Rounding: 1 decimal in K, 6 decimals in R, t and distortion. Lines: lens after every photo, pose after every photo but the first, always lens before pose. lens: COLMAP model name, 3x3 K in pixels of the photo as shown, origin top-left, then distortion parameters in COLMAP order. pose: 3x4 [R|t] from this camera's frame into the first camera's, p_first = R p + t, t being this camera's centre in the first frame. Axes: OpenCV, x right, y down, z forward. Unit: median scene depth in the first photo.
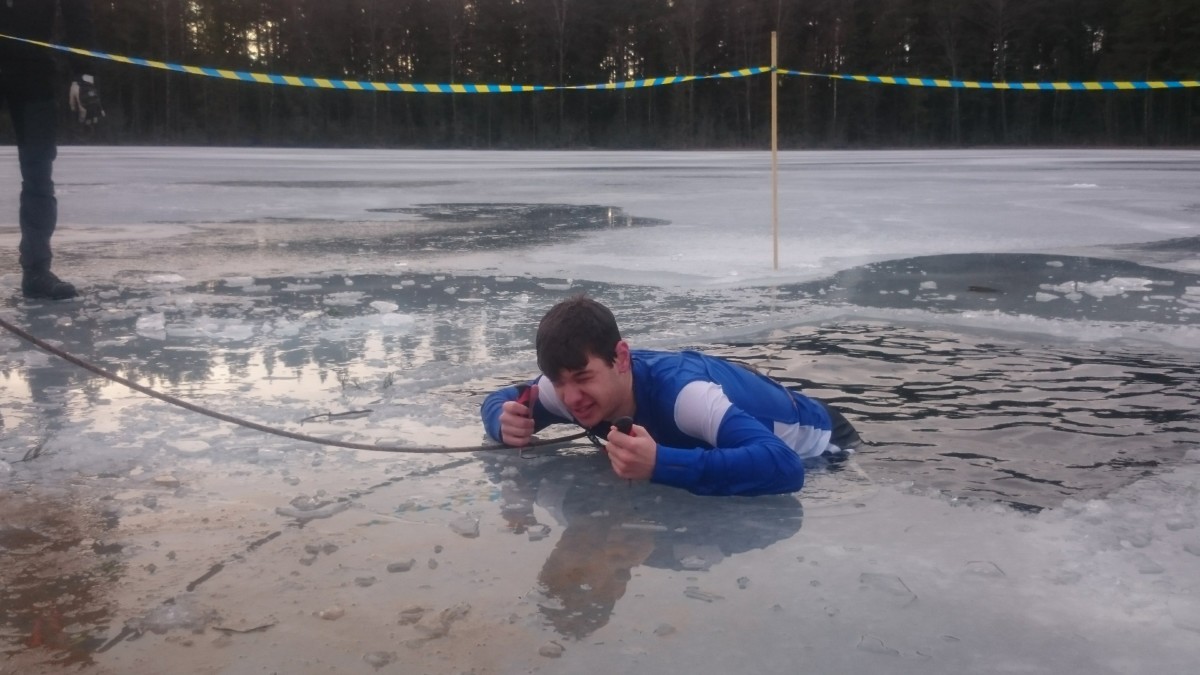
lens RADIAL K [[1343.1, 0, 593.2], [0, 1343.1, 337.3], [0, 0, 1]] dist [0.367230, -1.090402]
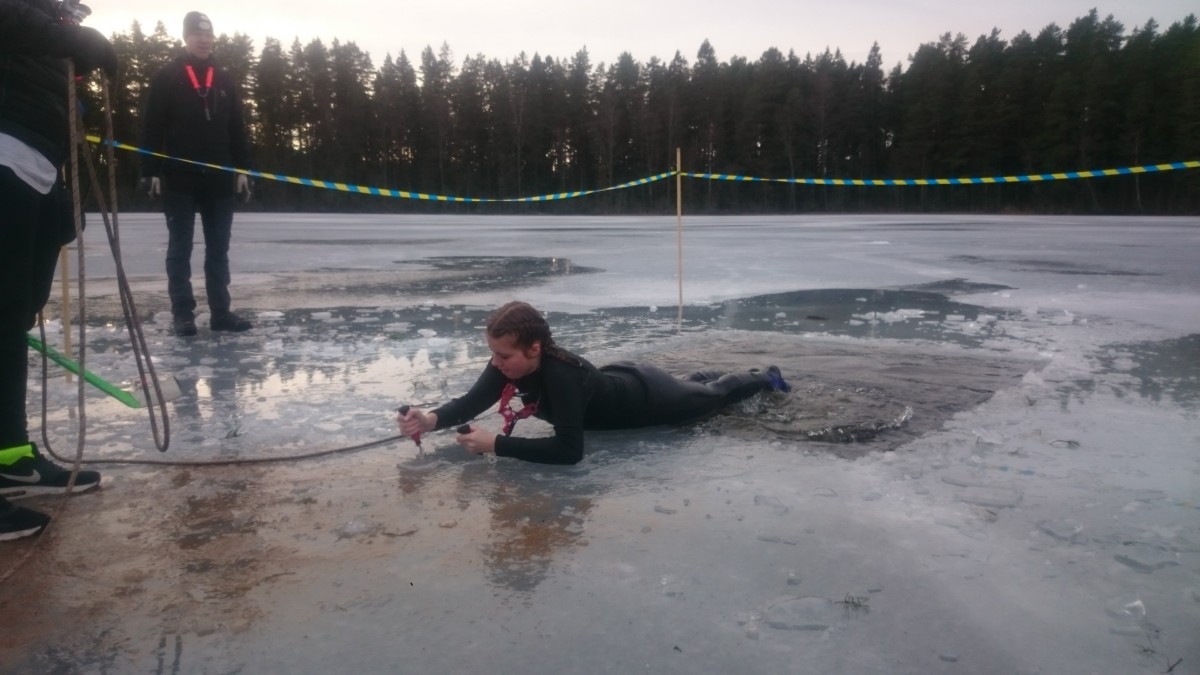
lens RADIAL K [[1015.1, 0, 577.5], [0, 1015.1, 340.6], [0, 0, 1]] dist [0.247311, -0.517749]
pose [[0.998388, -0.008985, 0.056037, -0.039590], [0.009031, 0.999959, -0.000575, -0.009486], [-0.056030, 0.001080, 0.998429, -0.110252]]
